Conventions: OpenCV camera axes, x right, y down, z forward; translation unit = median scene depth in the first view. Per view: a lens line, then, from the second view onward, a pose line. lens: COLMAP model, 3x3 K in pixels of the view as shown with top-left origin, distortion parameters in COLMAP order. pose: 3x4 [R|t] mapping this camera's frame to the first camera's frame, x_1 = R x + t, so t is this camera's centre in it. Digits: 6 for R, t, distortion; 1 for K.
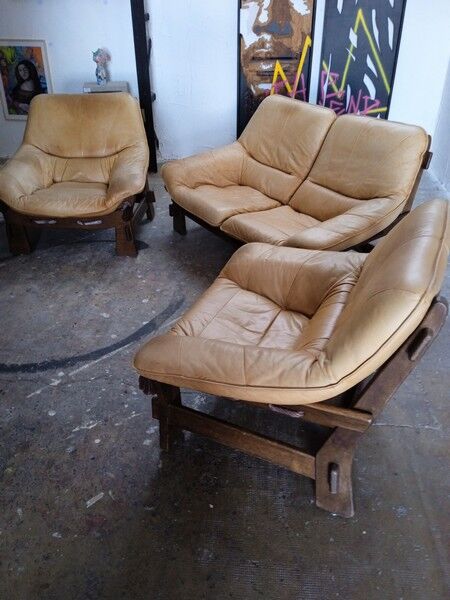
lens RADIAL K [[495.5, 0, 225.0], [0, 495.5, 300.0], [0, 0, 1]] dist [0.097061, -0.166622]
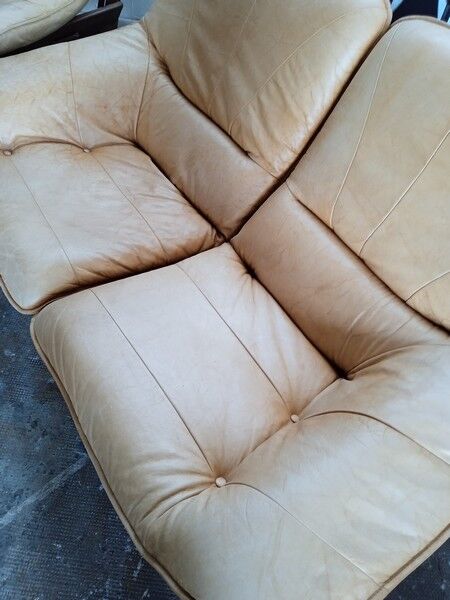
lens RADIAL K [[511.1, 0, 221.4], [0, 511.1, 298.1], [0, 0, 1]] dist [0.113816, -0.199013]
pose [[0.993149, 0.086467, 0.078604, 0.083284], [-0.105873, 0.950509, 0.292100, -0.248644], [-0.049457, -0.298421, 0.953152, 0.550017]]
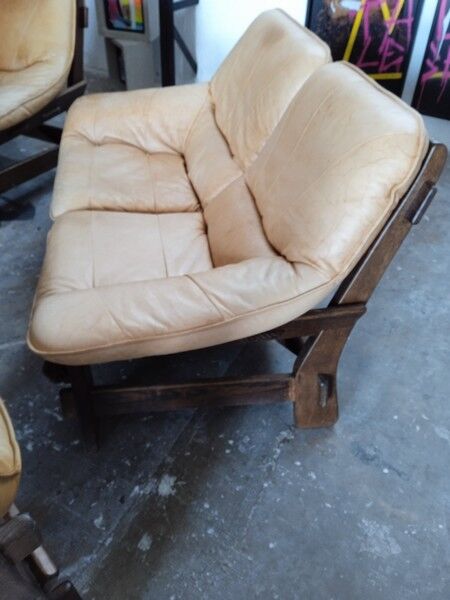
lens RADIAL K [[511.1, 0, 221.4], [0, 511.1, 298.1], [0, 0, 1]] dist [0.113816, -0.199013]
pose [[0.912533, 0.292937, -0.285432, 0.310906], [-0.259948, 0.954181, 0.148211, -0.175840], [0.315771, -0.061049, 0.946870, 0.423496]]
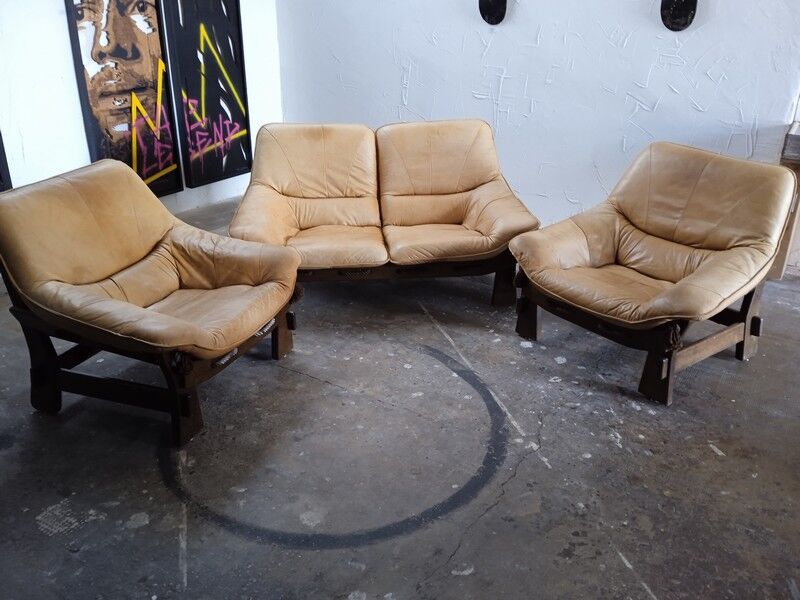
lens RADIAL K [[667.8, 0, 397.0], [0, 667.8, 295.9], [0, 0, 1]] dist [0.112761, -0.185750]
pose [[0.475300, -0.355835, 0.804656, -0.836973], [0.462863, 0.878904, 0.115262, -0.193951], [-0.748230, 0.317661, 0.582446, 0.284327]]
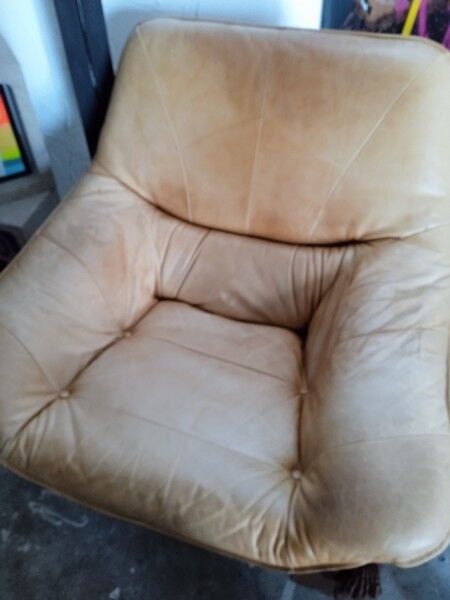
lens RADIAL K [[511.1, 0, 221.4], [0, 511.1, 298.1], [0, 0, 1]] dist [0.113816, -0.199013]
pose [[0.939283, -0.261704, 0.221944, -0.247737], [0.203288, 0.945463, 0.254507, -0.463002], [-0.276446, -0.193935, 0.941258, 0.876408]]
